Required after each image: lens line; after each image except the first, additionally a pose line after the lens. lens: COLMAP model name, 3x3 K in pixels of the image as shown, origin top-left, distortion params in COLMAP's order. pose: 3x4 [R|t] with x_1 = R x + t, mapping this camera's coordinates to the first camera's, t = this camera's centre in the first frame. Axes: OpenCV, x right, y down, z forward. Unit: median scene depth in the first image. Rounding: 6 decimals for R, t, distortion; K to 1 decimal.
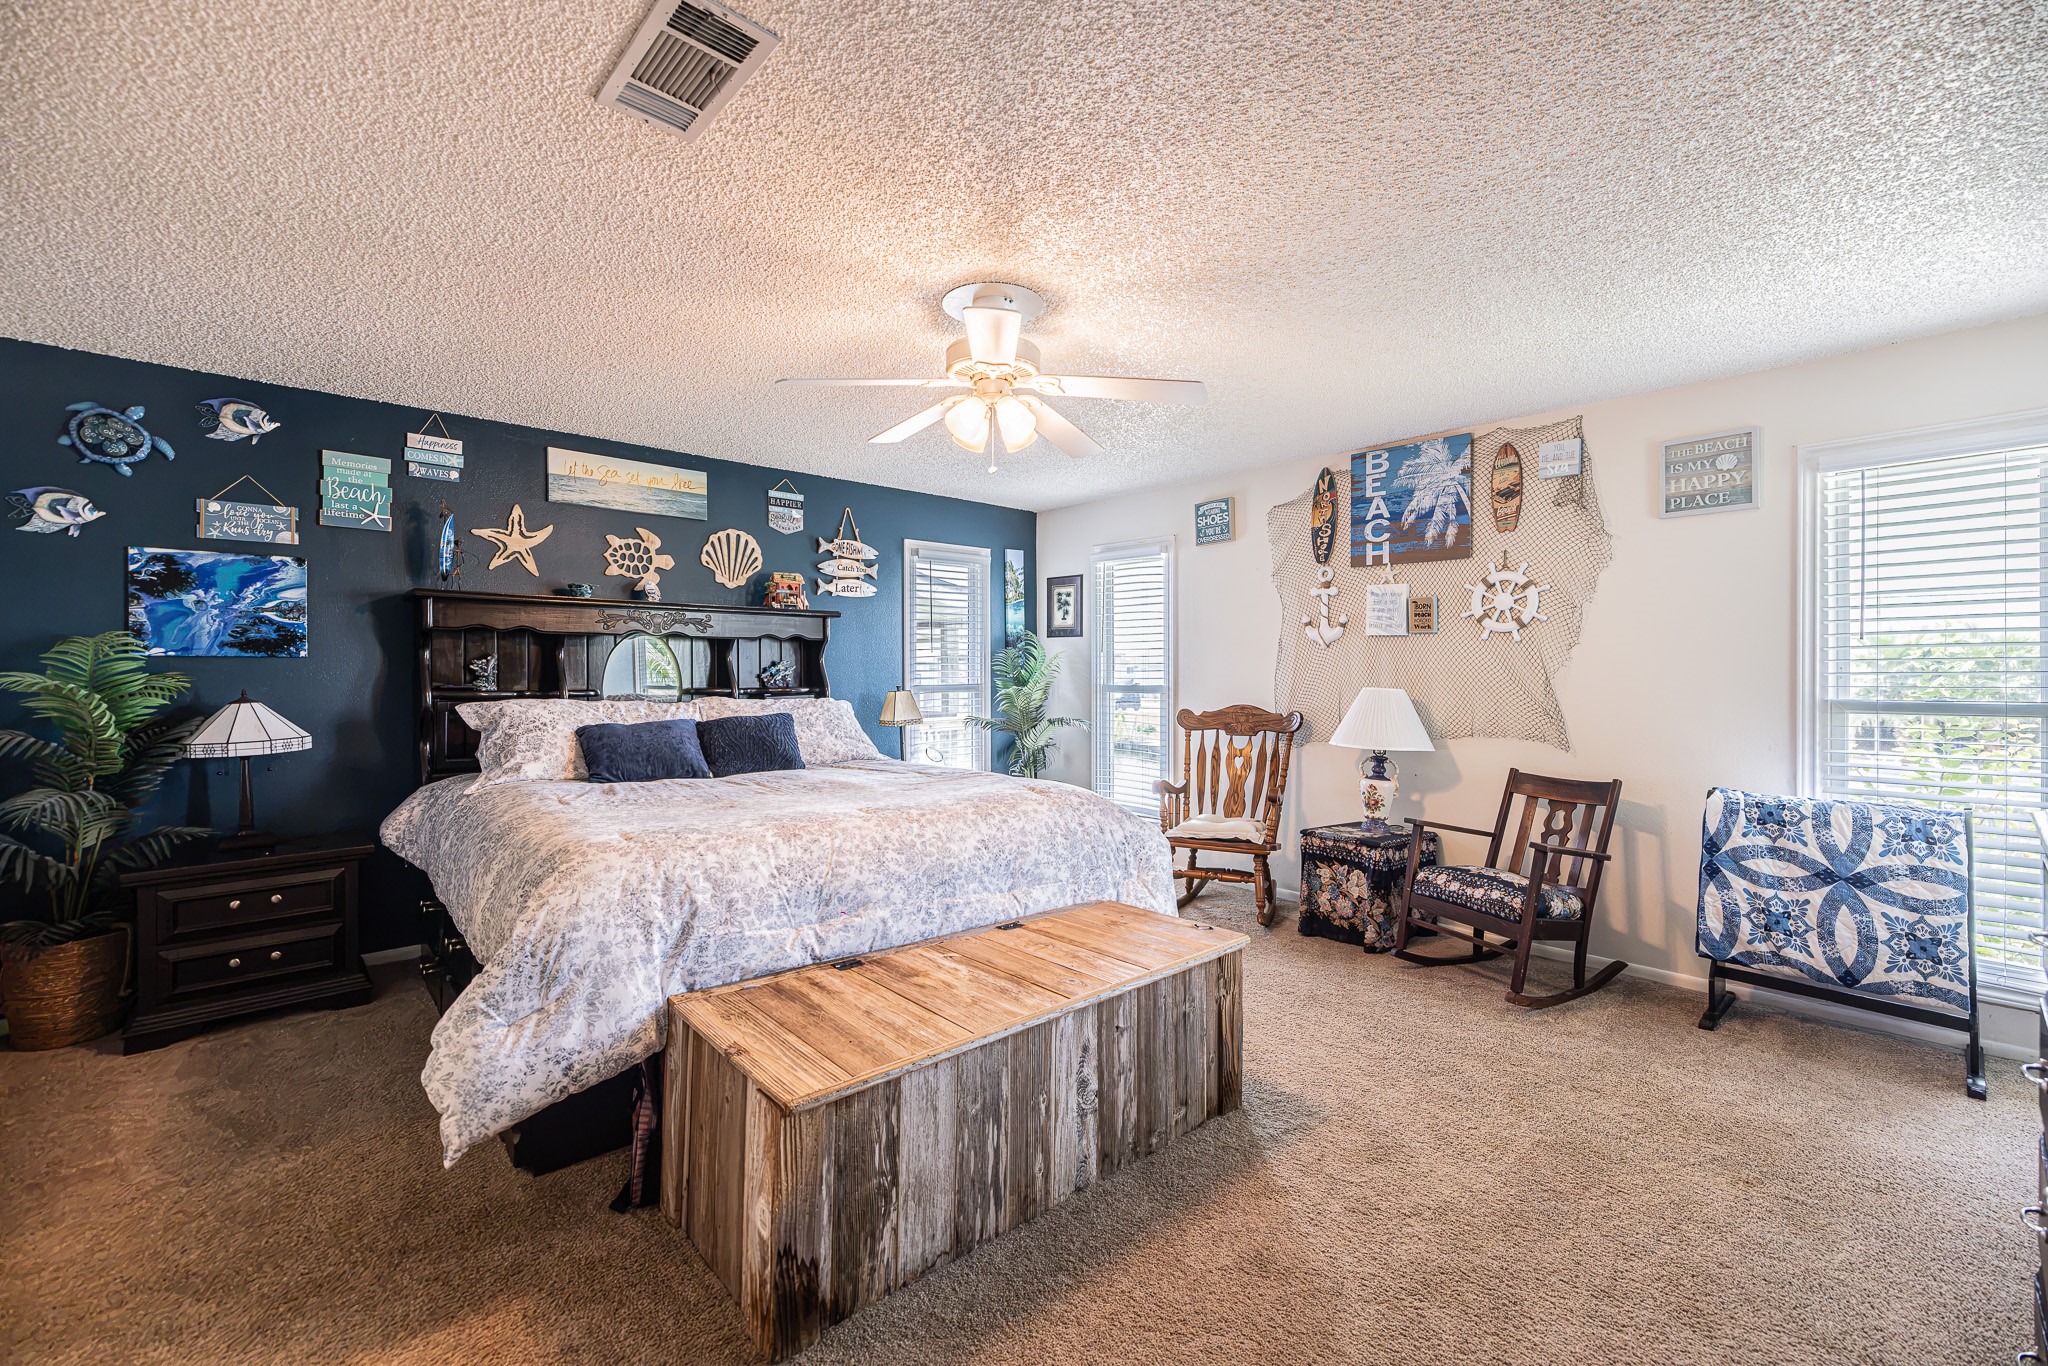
lens RADIAL K [[850.8, 0, 1026.3], [0, 850.8, 669.5], [0, 0, 1]] dist [-0.002131, 0.000318]
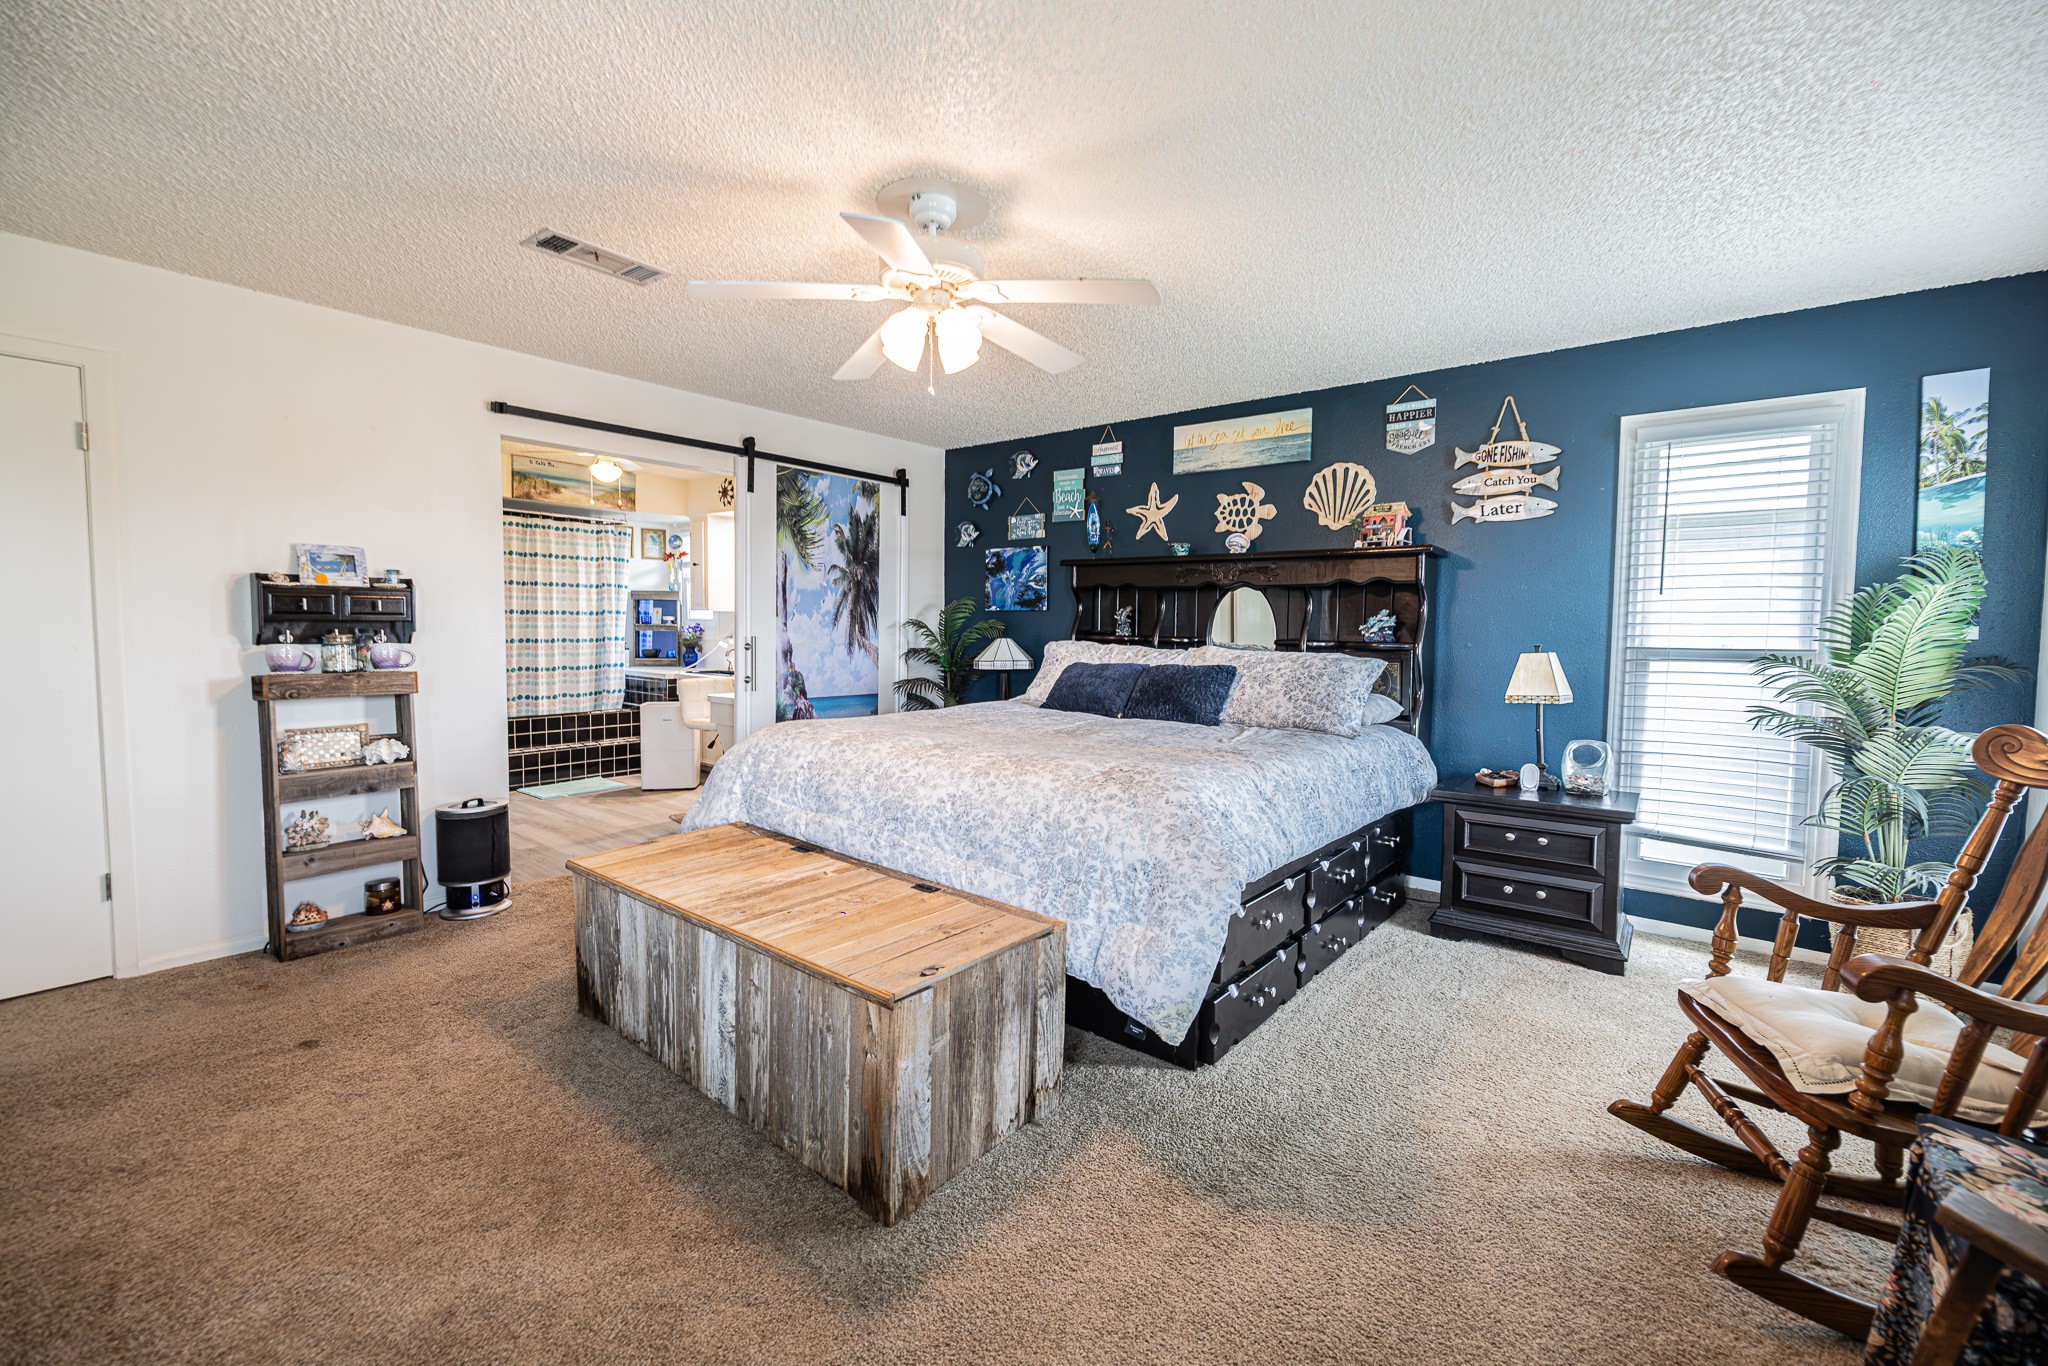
lens RADIAL K [[850.8, 0, 1019.9], [0, 850.8, 674.0], [0, 0, 1]] dist [-0.002131, 0.000318]
pose [[0.156283, 0.059522, -0.985917, 0.582750], [-0.011682, 0.998224, 0.058413, 0.009408], [0.987643, 0.002389, 0.156701, 0.621673]]
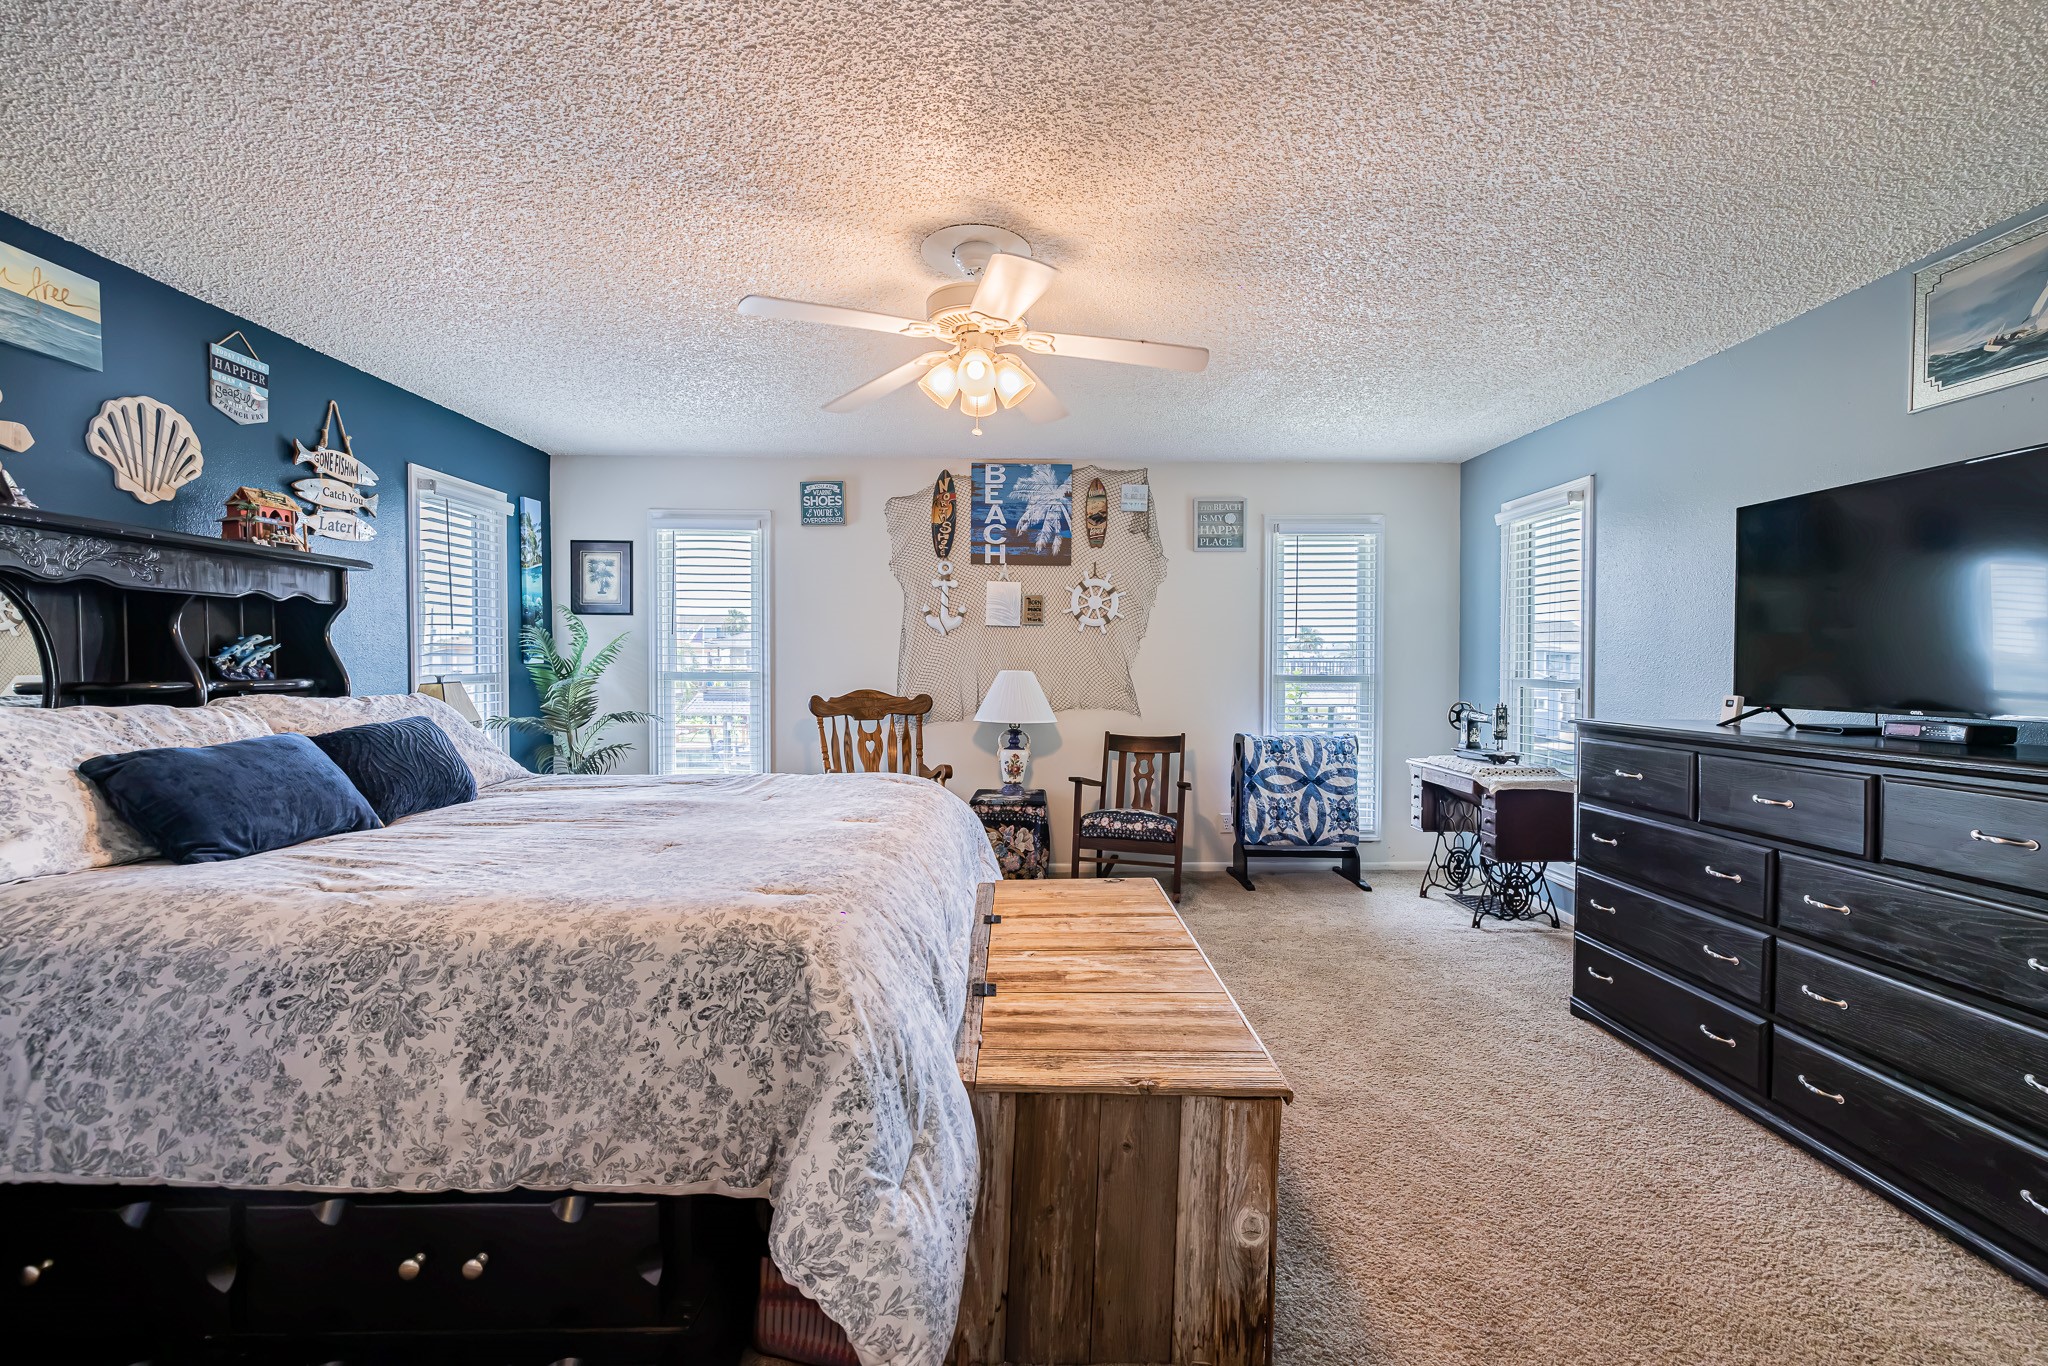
lens RADIAL K [[850.8, 0, 1034.5], [0, 850.8, 679.2], [0, 0, 1]] dist [-0.002131, 0.000318]
pose [[0.653003, -0.015048, 0.757206, -0.459256], [-0.002207, 0.999761, 0.021772, 0.007709], [-0.757352, -0.015889, 0.652814, 0.225710]]
